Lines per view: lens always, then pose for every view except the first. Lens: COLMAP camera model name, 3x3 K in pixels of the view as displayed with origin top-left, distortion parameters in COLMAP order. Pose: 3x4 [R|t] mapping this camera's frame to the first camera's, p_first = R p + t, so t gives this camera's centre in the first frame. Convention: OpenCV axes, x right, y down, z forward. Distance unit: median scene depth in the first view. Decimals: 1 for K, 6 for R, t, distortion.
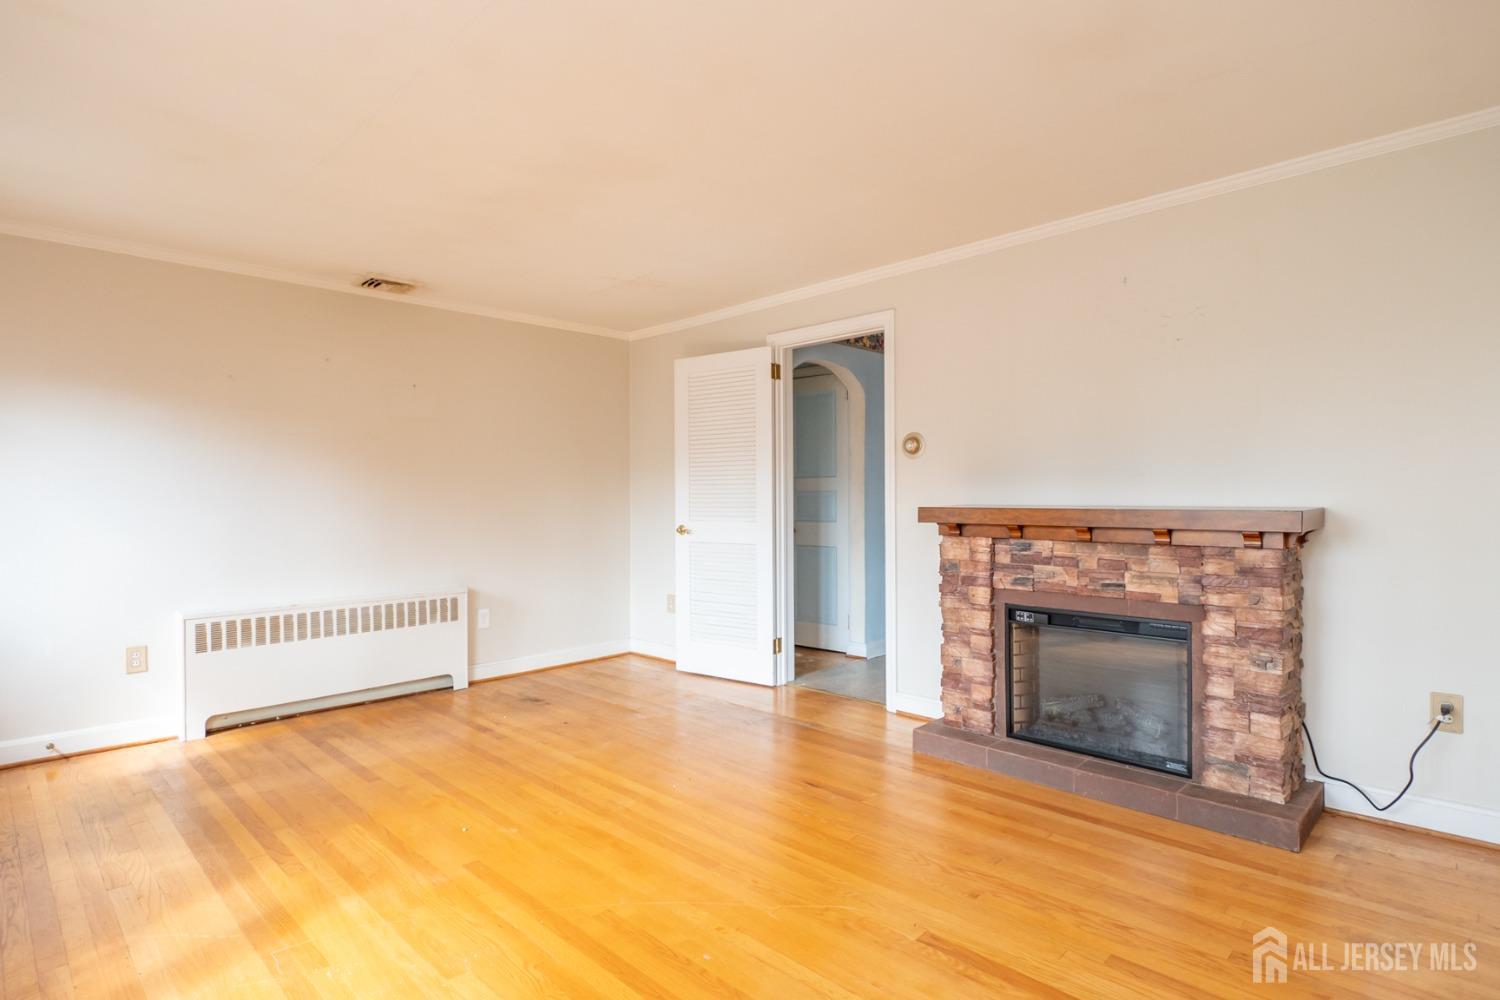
lens RADIAL K [[779.3, 0, 749.5], [0, 779.3, 493.5], [0, 0, 1]] dist [0.000571, -0.005742]
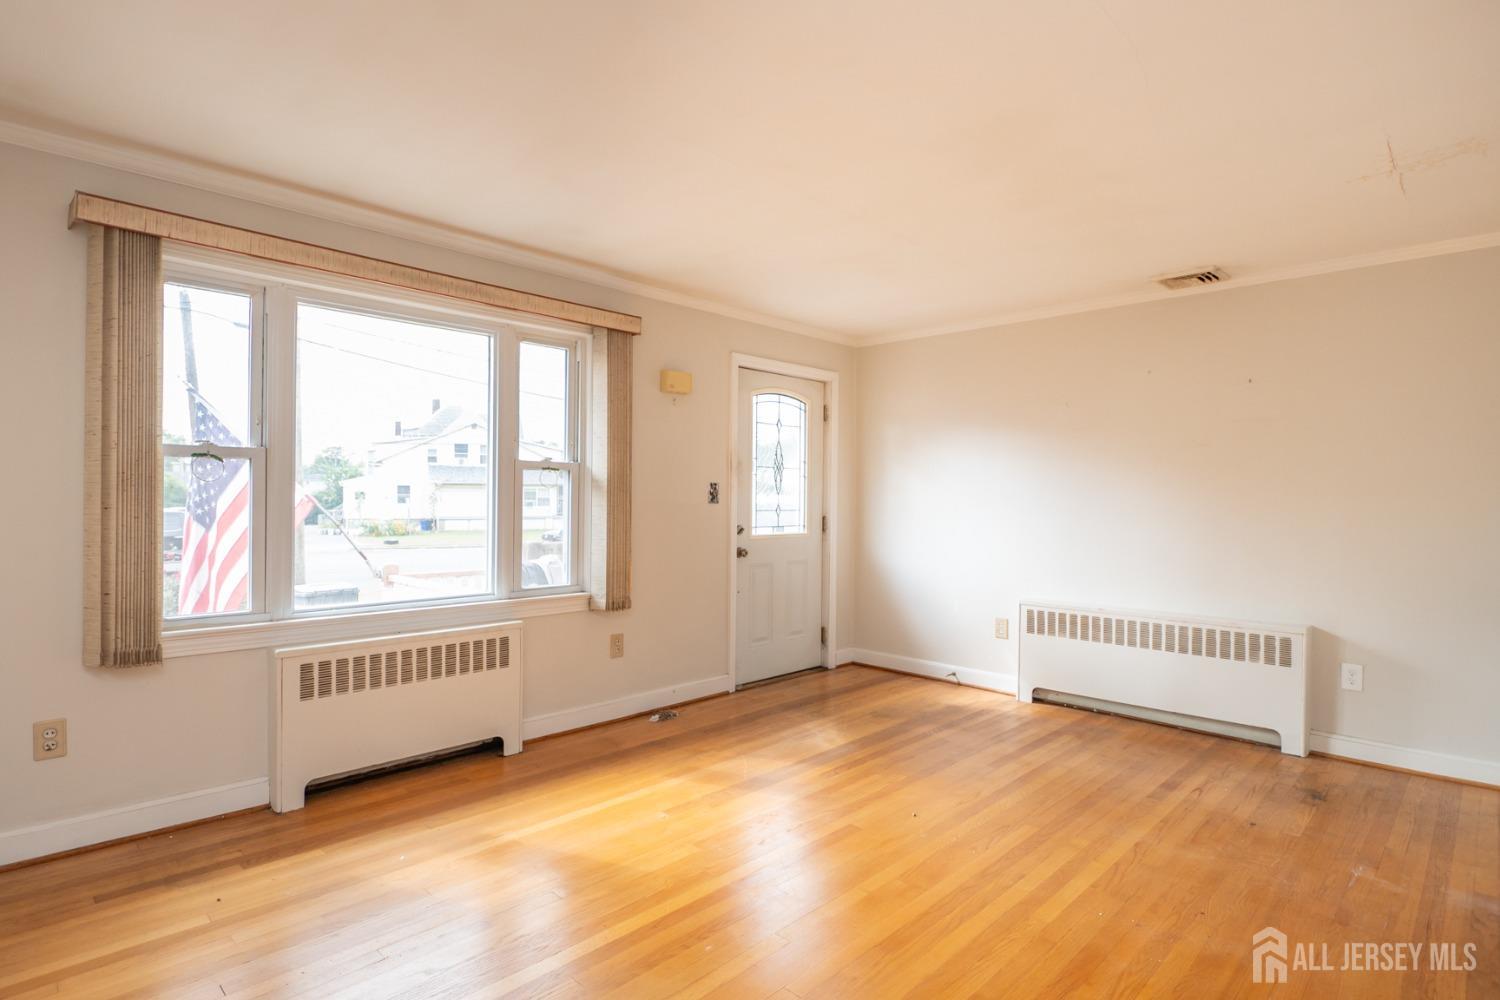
lens RADIAL K [[779.3, 0, 746.6], [0, 779.3, 503.3], [0, 0, 1]] dist [0.000571, -0.005742]
pose [[-0.013723, 0.012266, -0.999831, 0.528144], [-0.006365, 0.999903, 0.012354, -0.013390], [0.999886, 0.006533, -0.013644, 0.564569]]
